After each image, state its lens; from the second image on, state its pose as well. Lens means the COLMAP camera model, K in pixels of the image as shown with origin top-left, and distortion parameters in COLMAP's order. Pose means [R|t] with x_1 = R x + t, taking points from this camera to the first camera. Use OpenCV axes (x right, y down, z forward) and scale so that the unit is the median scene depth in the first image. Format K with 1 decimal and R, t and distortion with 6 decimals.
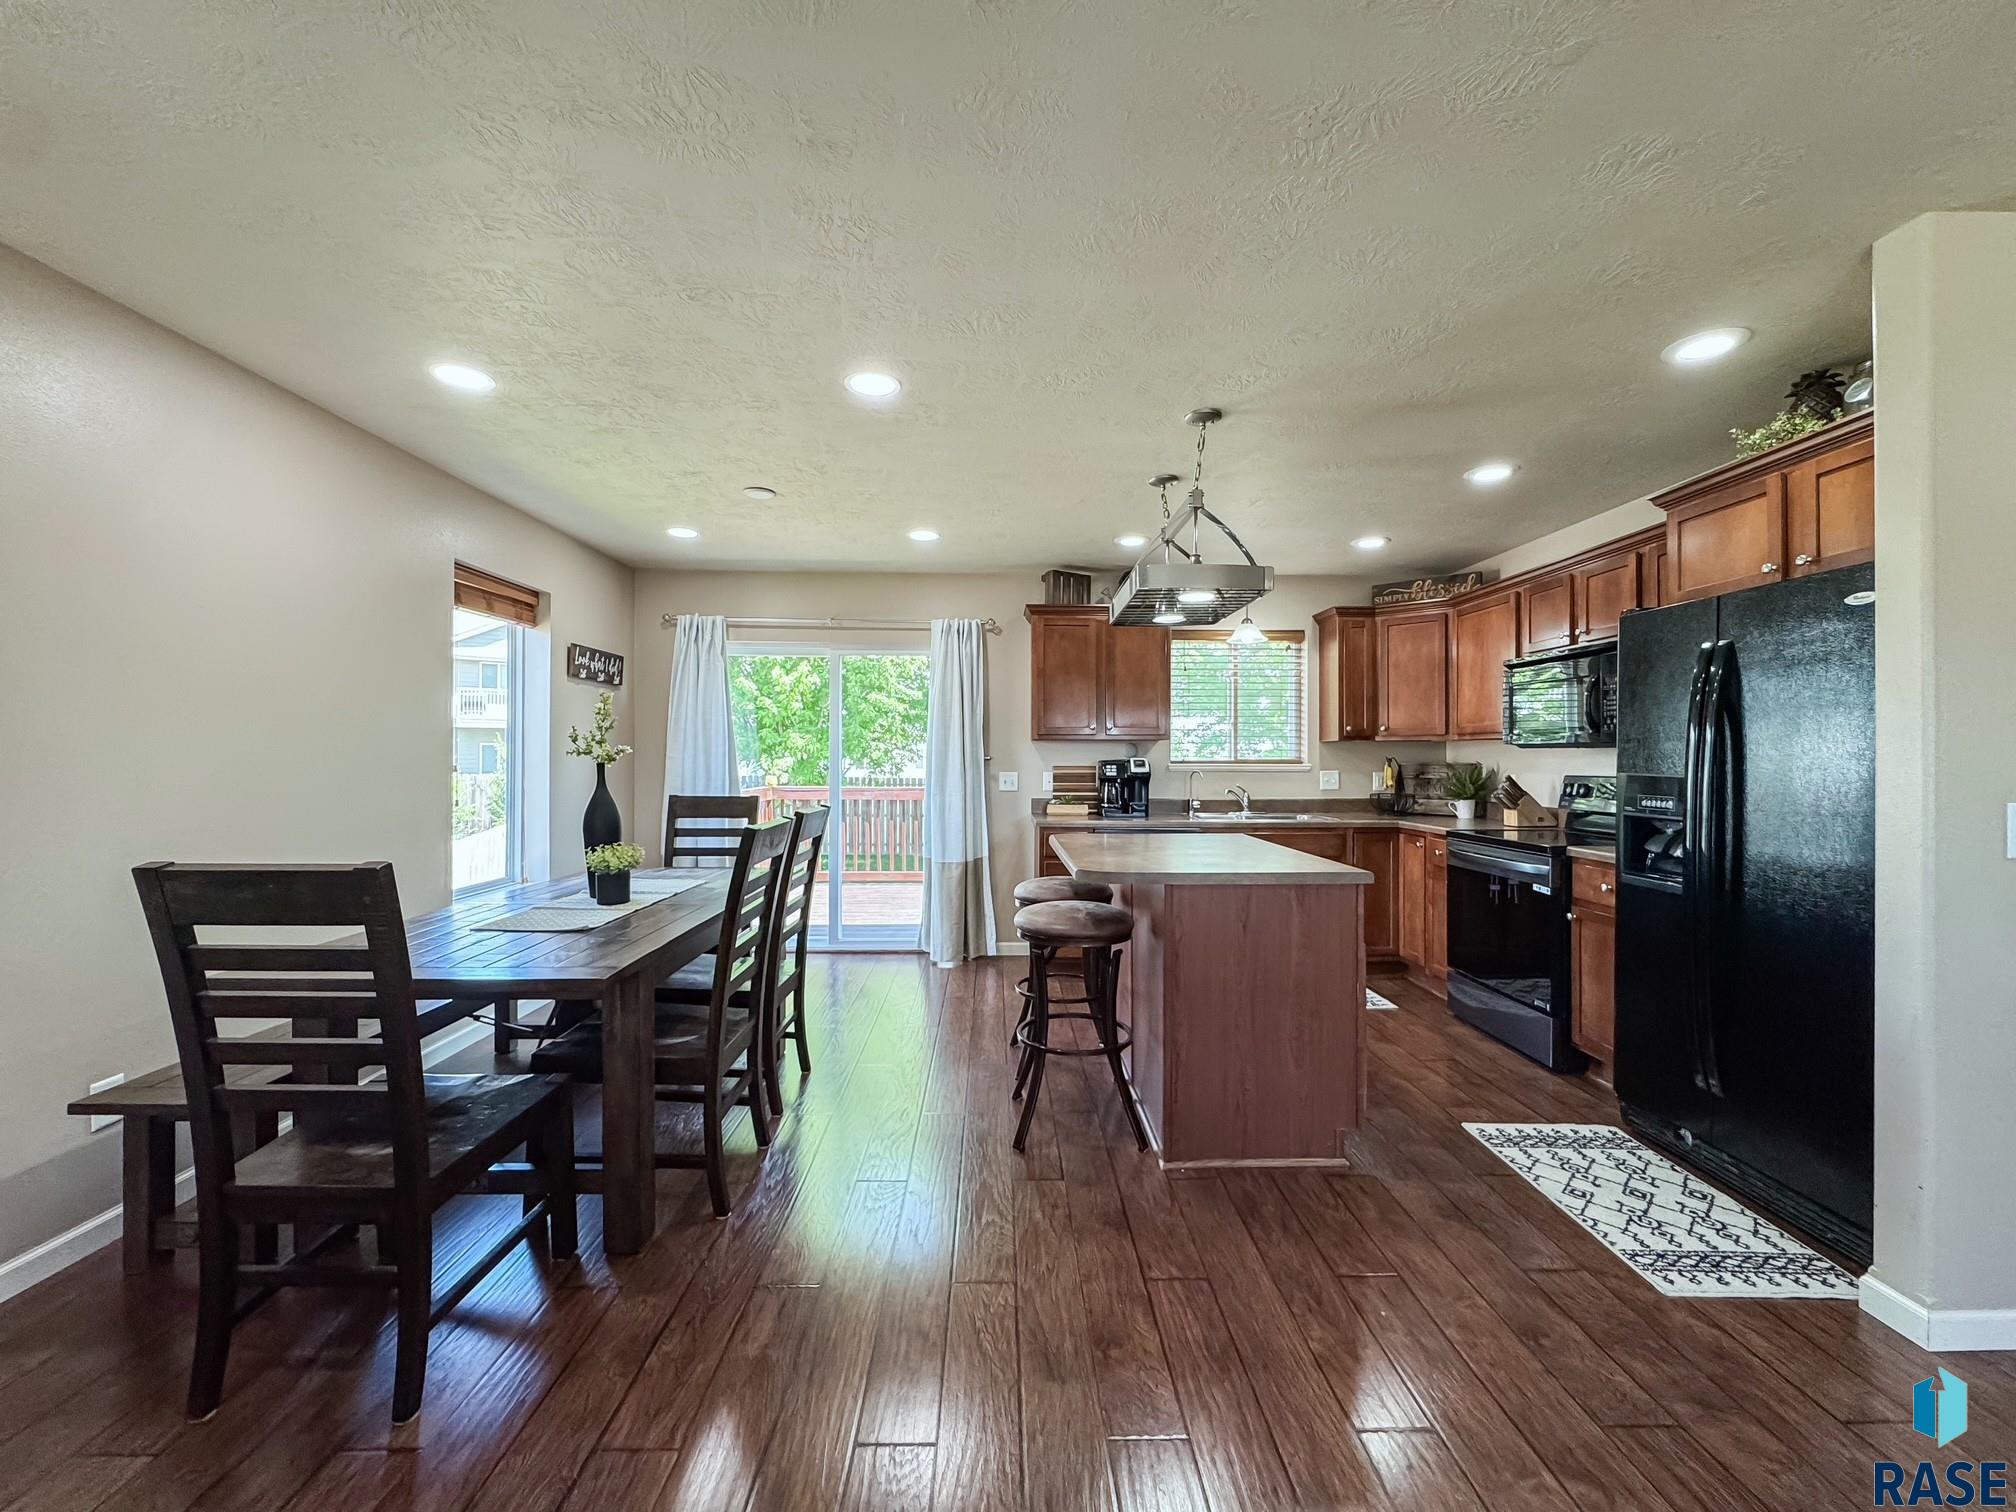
lens RADIAL K [[813.1, 0, 1014.1], [0, 813.1, 751.2], [0, 0, 1]] dist [-0.001309, -0.000718]
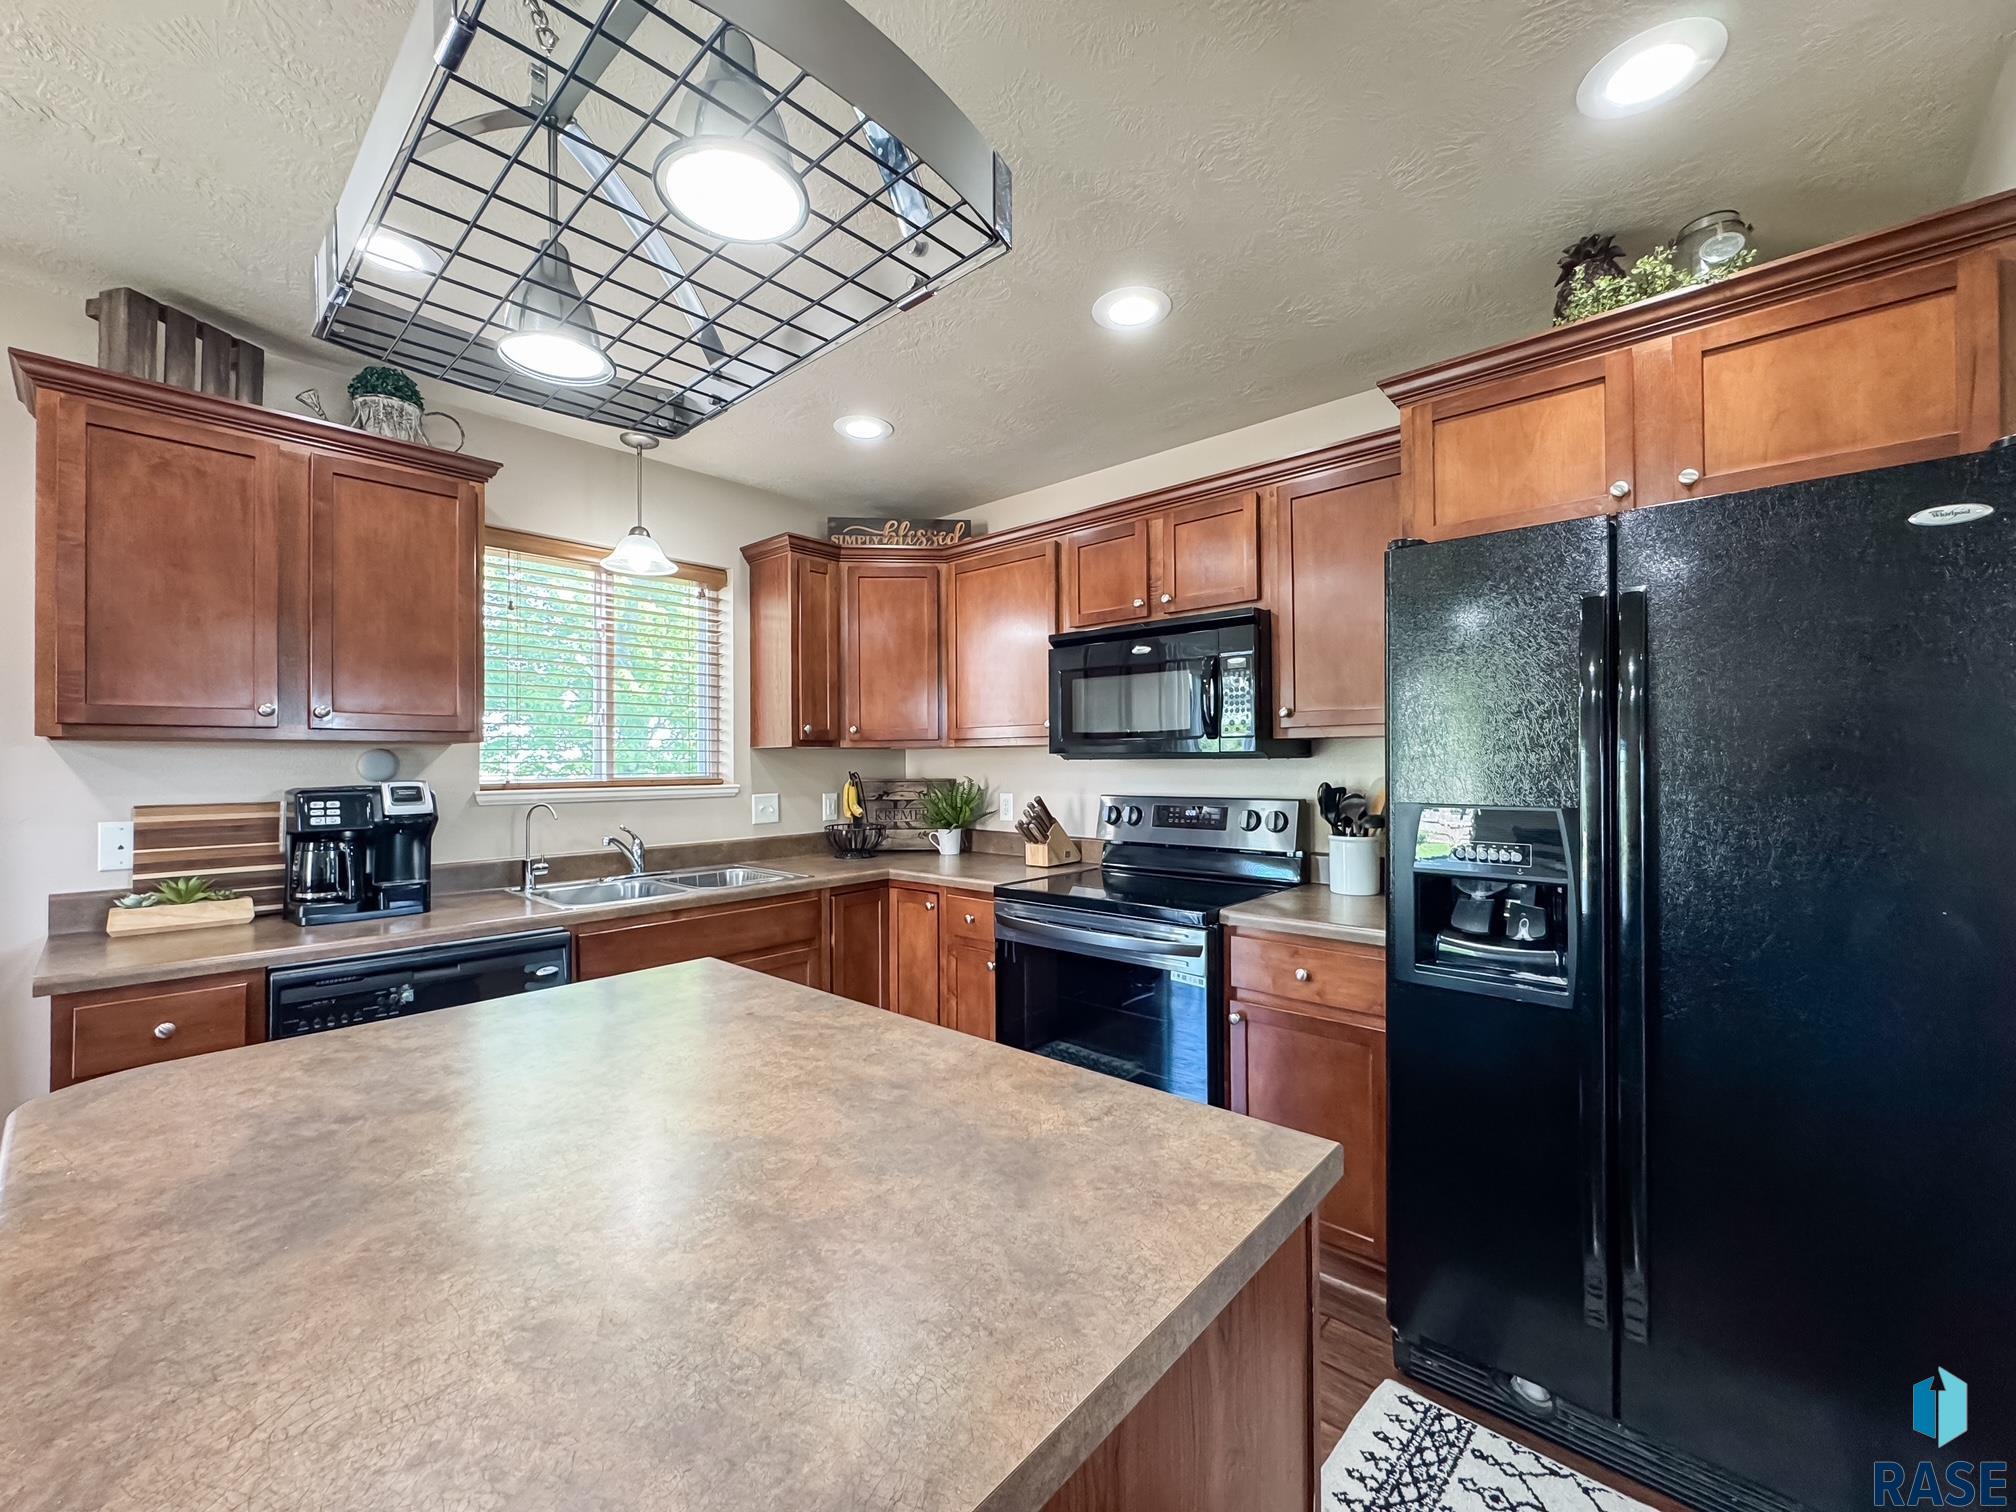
lens RADIAL K [[813.1, 0, 1008.2], [0, 813.1, 757.0], [0, 0, 1]] dist [-0.001309, -0.000718]
pose [[0.684730, -0.000760, 0.728797, 0.059593], [0.001766, 0.999998, -0.000617, -0.005041], [-0.728795, 0.001709, 0.684730, 0.491217]]
